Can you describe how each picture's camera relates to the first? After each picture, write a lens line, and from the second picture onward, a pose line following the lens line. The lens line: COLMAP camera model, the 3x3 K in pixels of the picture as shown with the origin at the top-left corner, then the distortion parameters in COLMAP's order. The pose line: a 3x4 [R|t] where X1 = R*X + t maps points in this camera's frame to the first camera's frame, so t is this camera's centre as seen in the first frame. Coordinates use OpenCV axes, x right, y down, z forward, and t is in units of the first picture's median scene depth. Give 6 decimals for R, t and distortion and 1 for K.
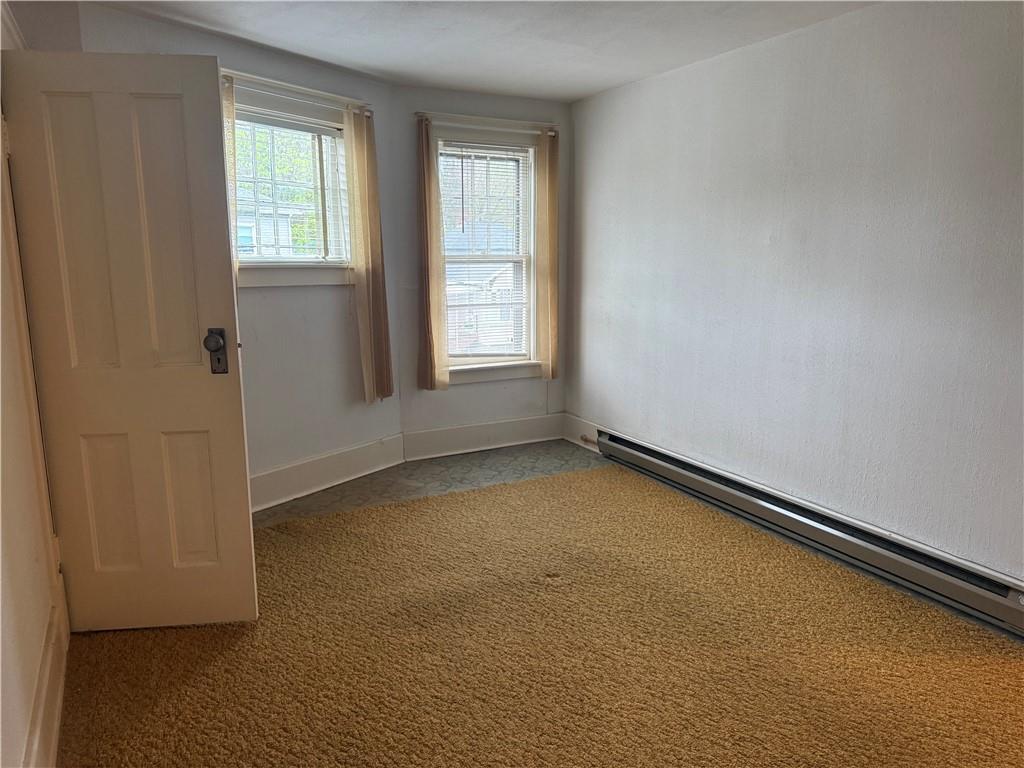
lens RADIAL K [[721.1, 0, 516.9], [0, 721.1, 388.2], [0, 0, 1]] dist [0.002133, -0.007628]
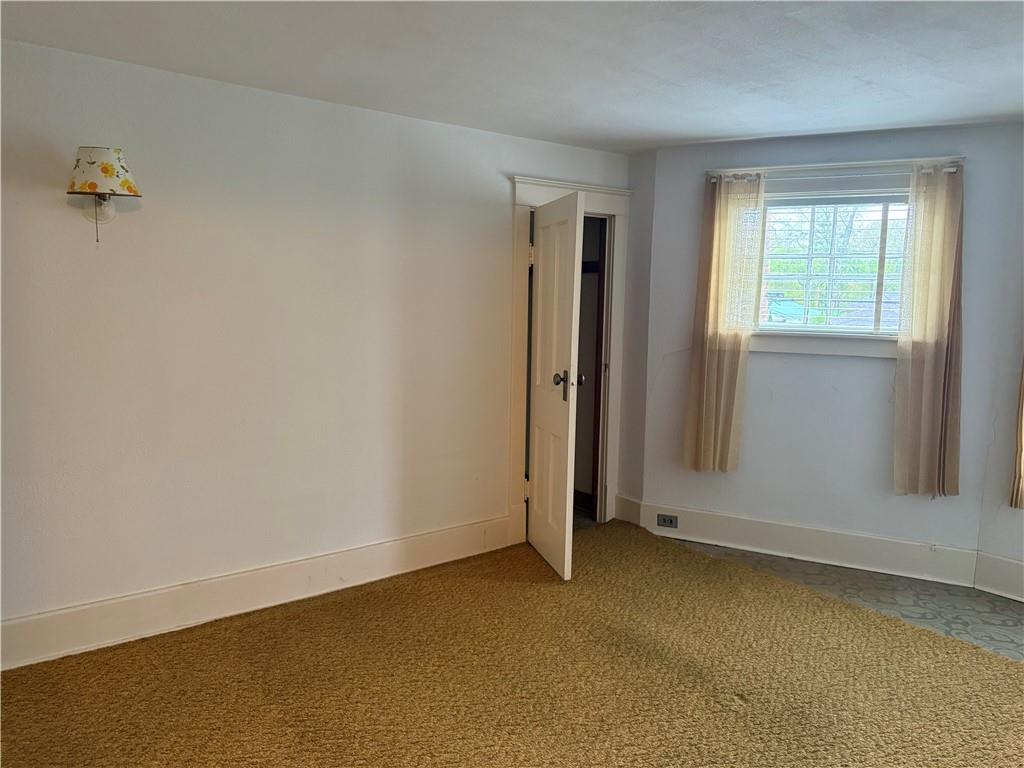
lens RADIAL K [[721.1, 0, 516.9], [0, 721.1, 388.2], [0, 0, 1]] dist [0.002133, -0.007628]
pose [[0.128794, 0.104972, -0.986100, 0.638774], [-0.202818, 0.976151, 0.077423, -0.084692], [0.970709, 0.190027, 0.147013, 0.425430]]
